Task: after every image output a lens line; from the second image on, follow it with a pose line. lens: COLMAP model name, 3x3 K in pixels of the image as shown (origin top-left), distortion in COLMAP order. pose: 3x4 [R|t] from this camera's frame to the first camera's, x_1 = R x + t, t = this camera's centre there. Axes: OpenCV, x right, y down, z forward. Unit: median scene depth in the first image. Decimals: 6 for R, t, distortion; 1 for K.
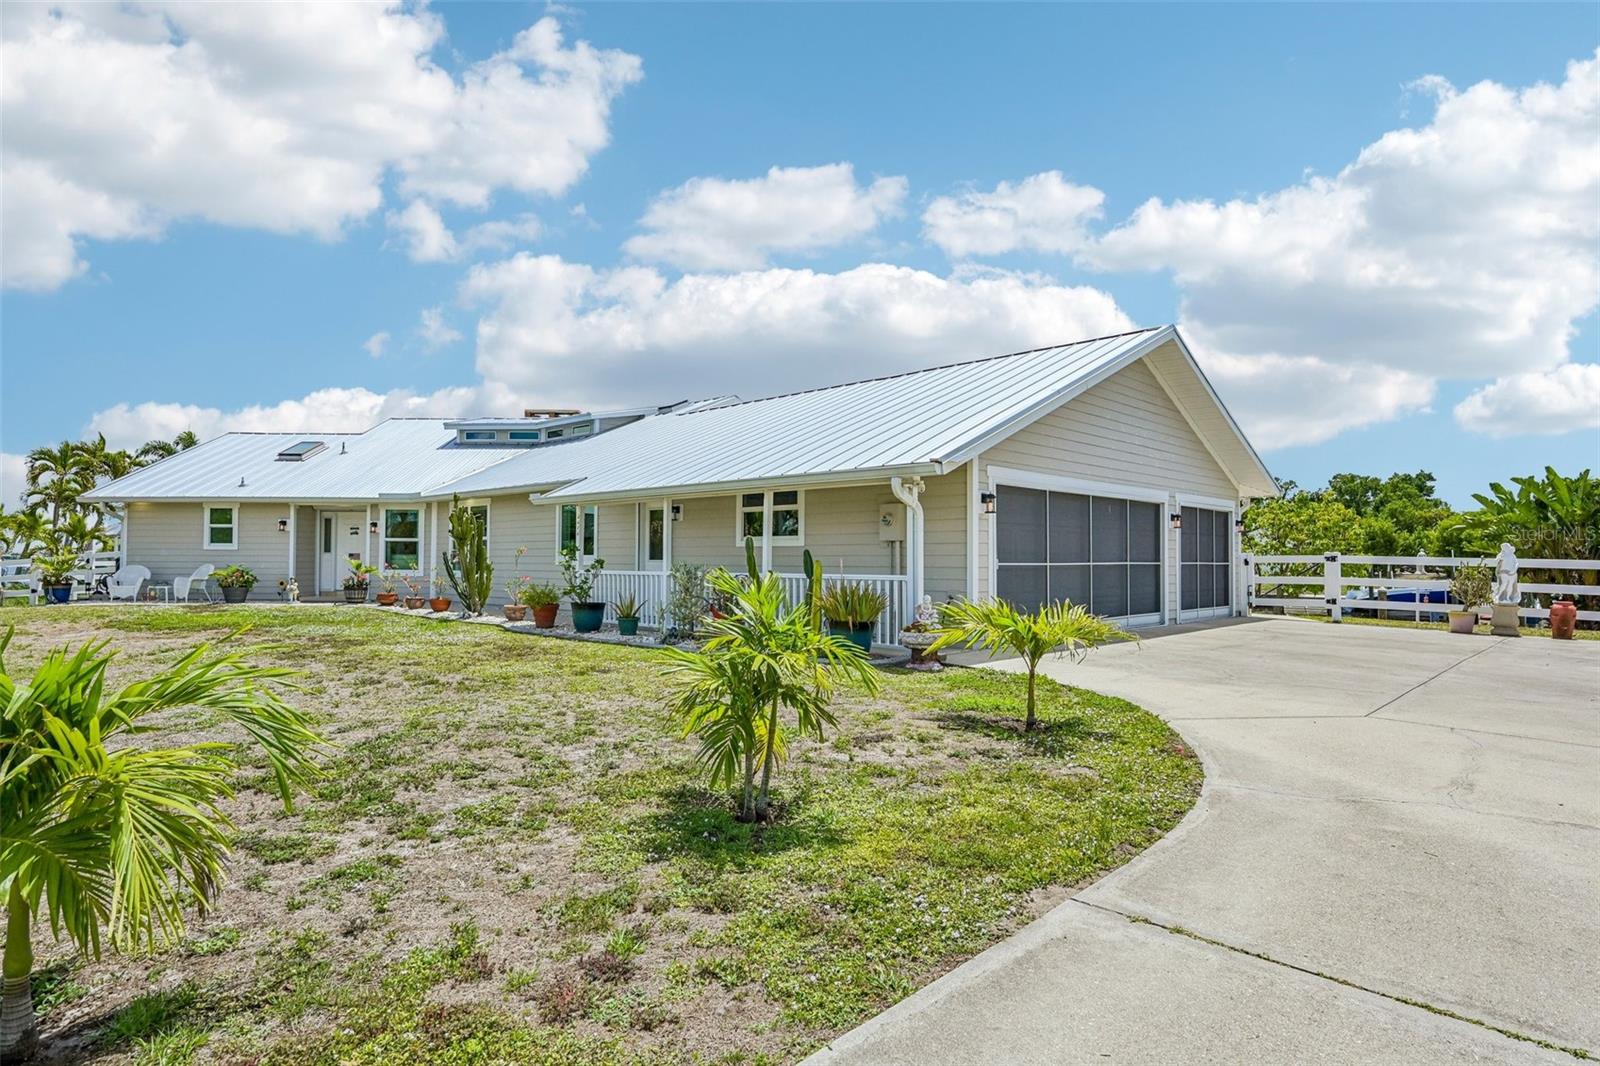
lens RADIAL K [[878.5, 0, 800.0], [0, 878.5, 533.0], [0, 0, 1]] dist [-0.003317, -0.000488]
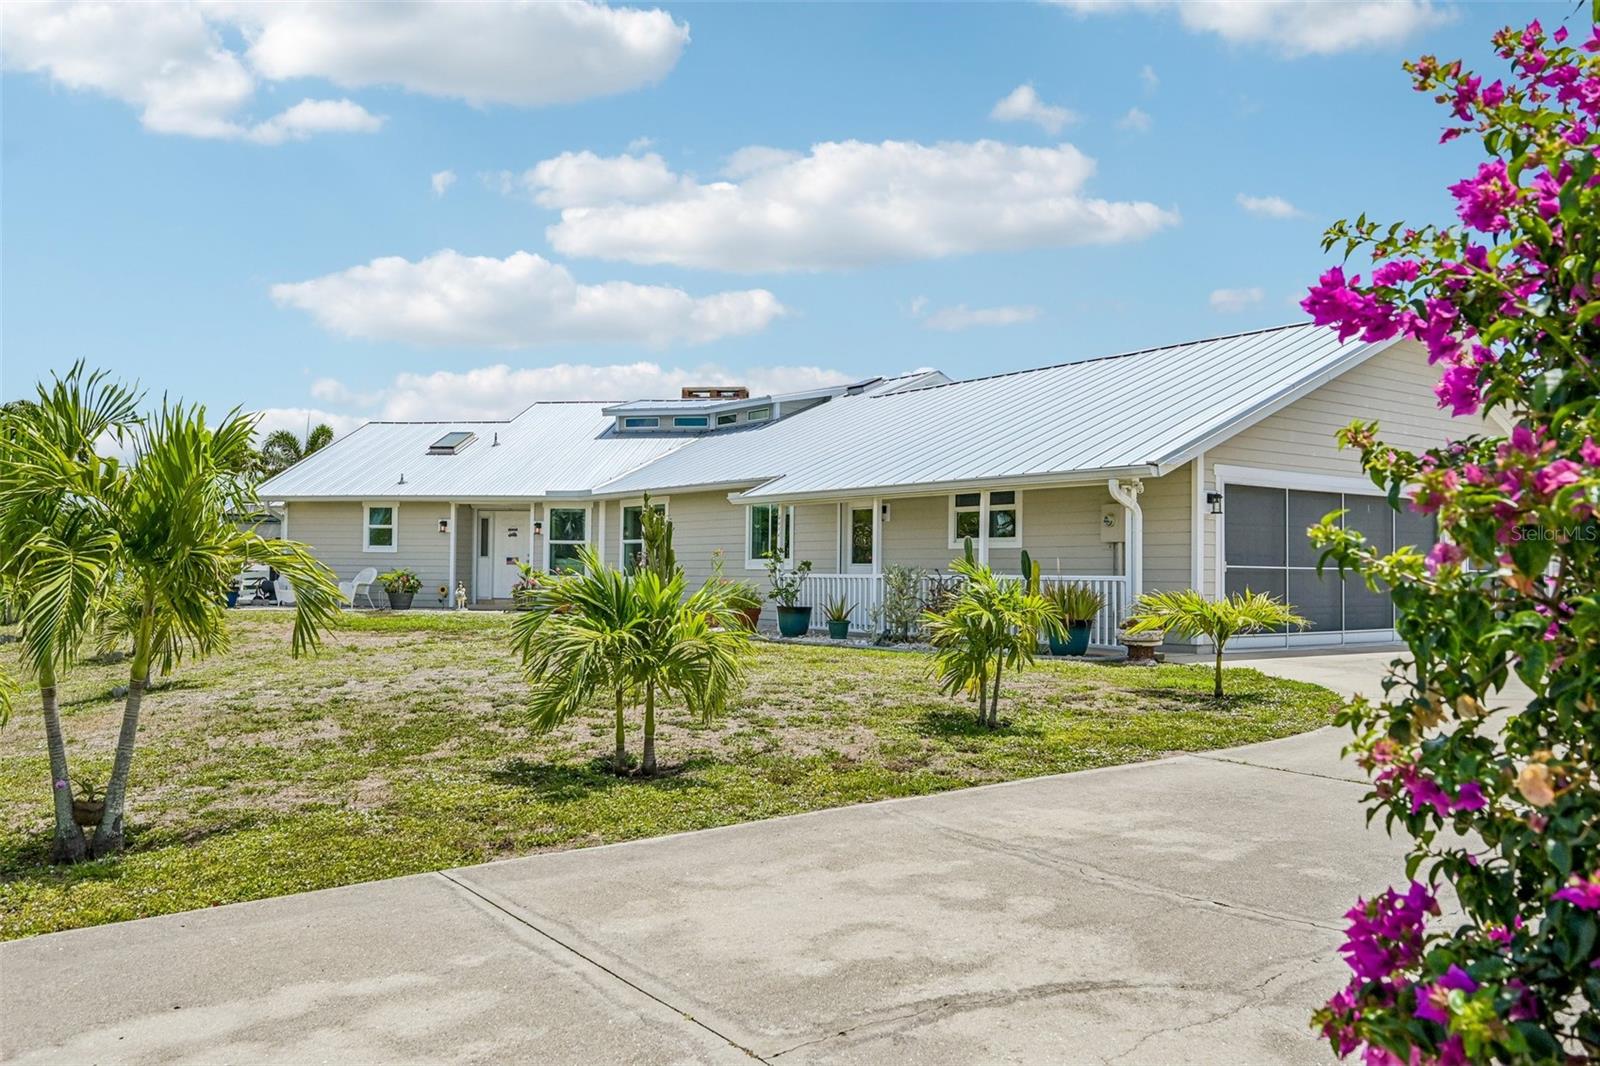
lens RADIAL K [[1252.3, 0, 800.0], [0, 1252.3, 533.0], [0, 0, 1]] dist [-0.007602, -0.000943]
pose [[0.985466, 0.001185, -0.169869, -0.001790], [-0.001806, 0.999992, -0.003503, 0.003595], [0.169863, 0.003759, 0.985460, -0.356280]]
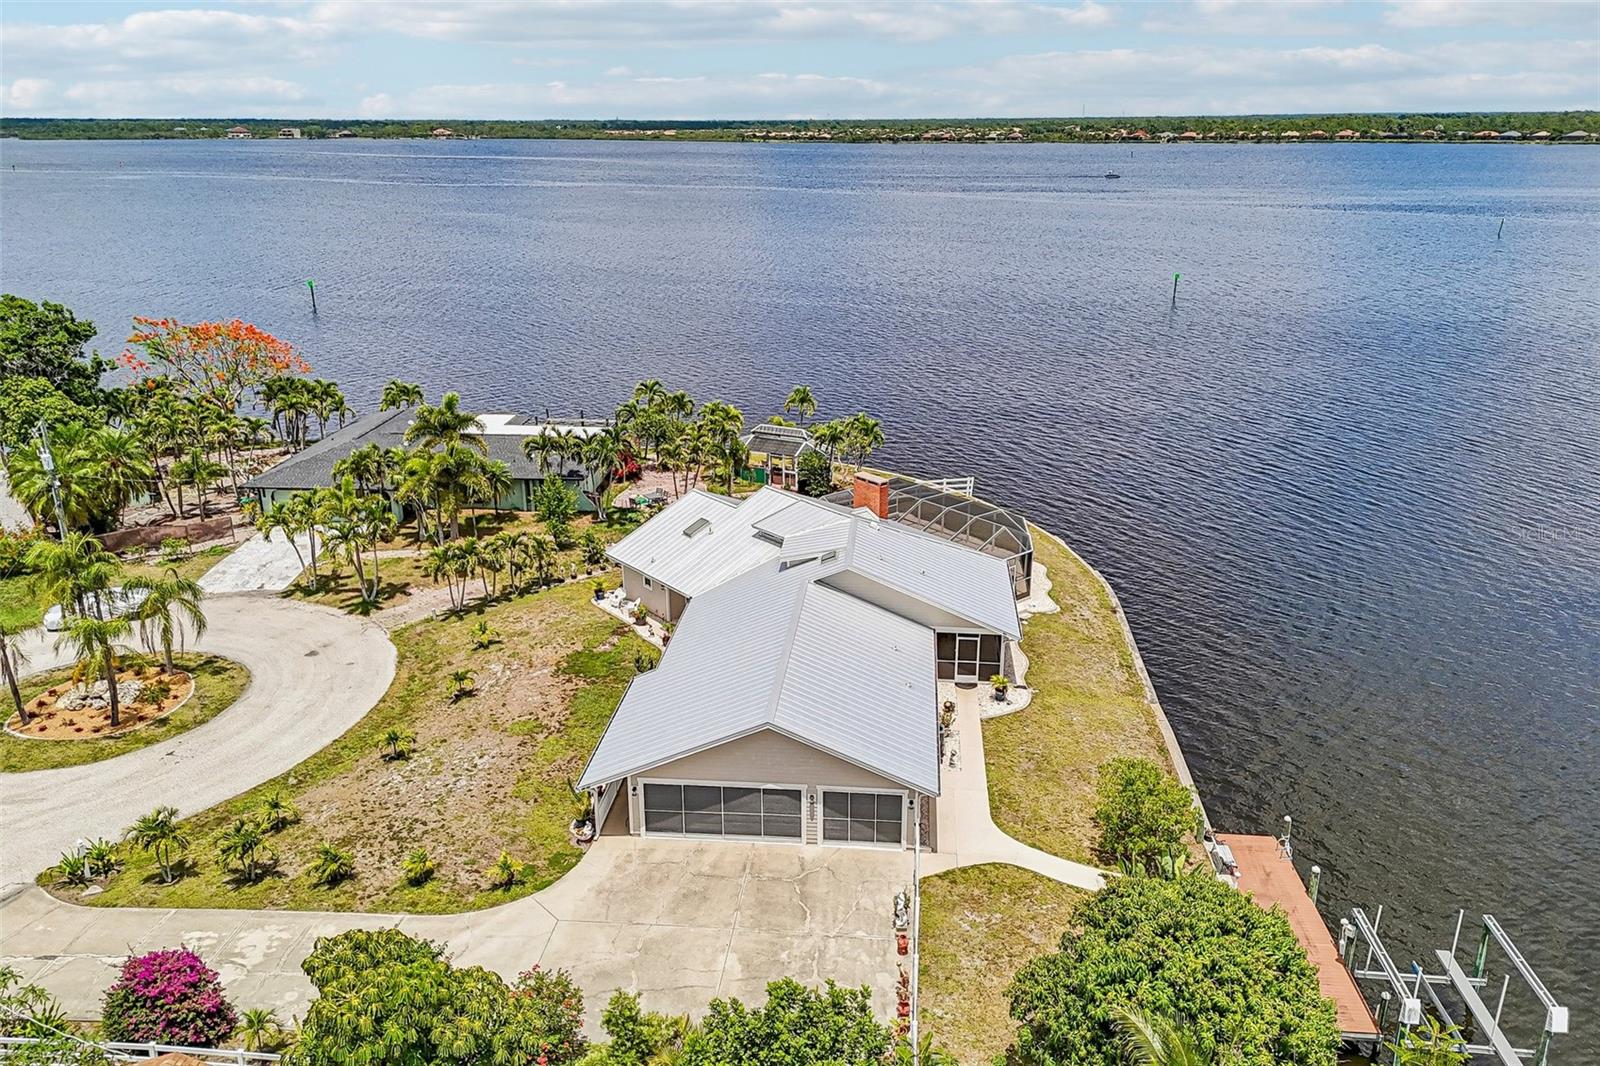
lens RADIAL K [[1155.6, 0, 816.0], [0, 1155.6, 488.2], [0, 0, 1]] dist [0.078973, -0.077052]
pose [[0.631560, 0.226067, -0.741637, 2.470639], [0.022998, 0.950664, 0.309368, -1.655590], [0.774985, -0.212440, 0.595203, -0.425649]]
